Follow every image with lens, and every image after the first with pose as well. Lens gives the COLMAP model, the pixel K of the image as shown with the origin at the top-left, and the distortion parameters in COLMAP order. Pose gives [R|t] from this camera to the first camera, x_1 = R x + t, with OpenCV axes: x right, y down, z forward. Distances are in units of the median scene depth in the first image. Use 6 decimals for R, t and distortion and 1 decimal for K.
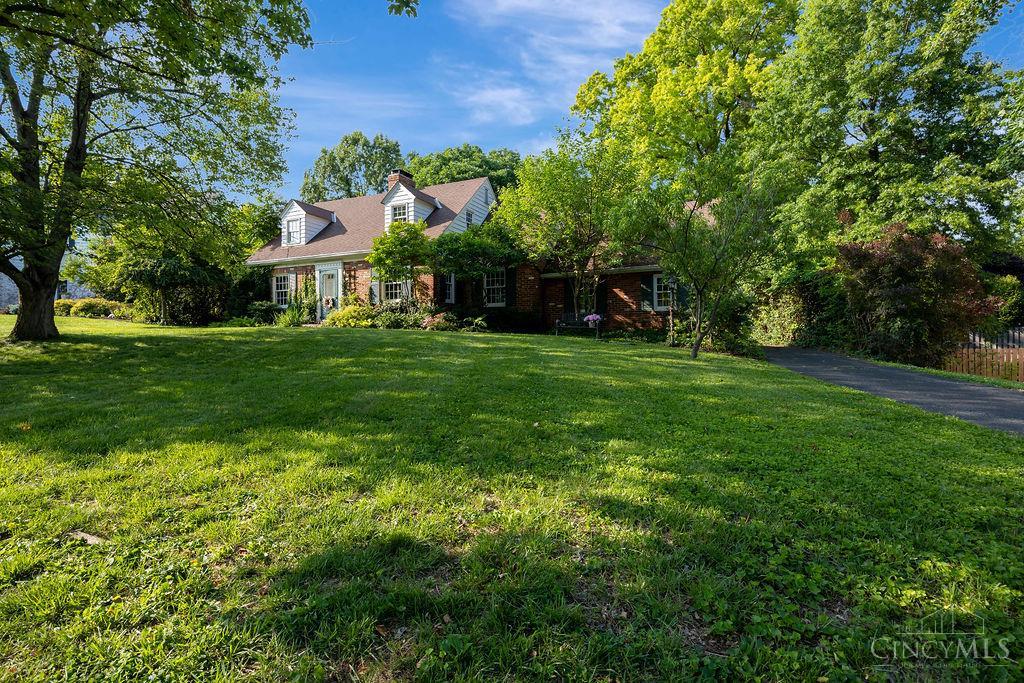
lens RADIAL K [[555.9, 0, 514.6], [0, 555.9, 338.0], [0, 0, 1]] dist [-0.005675, 0.004527]
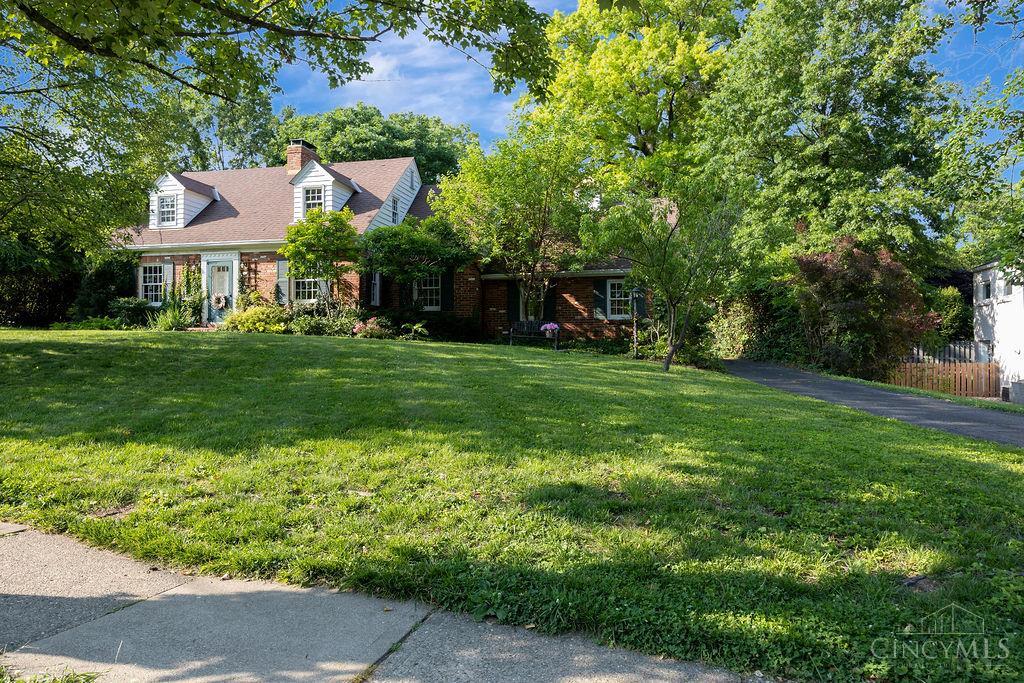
lens RADIAL K [[734.4, 0, 513.9], [0, 734.4, 343.5], [0, 0, 1]] dist [0.006265, 0.002273]
pose [[0.982770, 0.011917, 0.184450, -0.112361], [-0.011591, 0.999929, -0.002850, -0.003561], [-0.184471, 0.000663, 0.982838, -0.148274]]
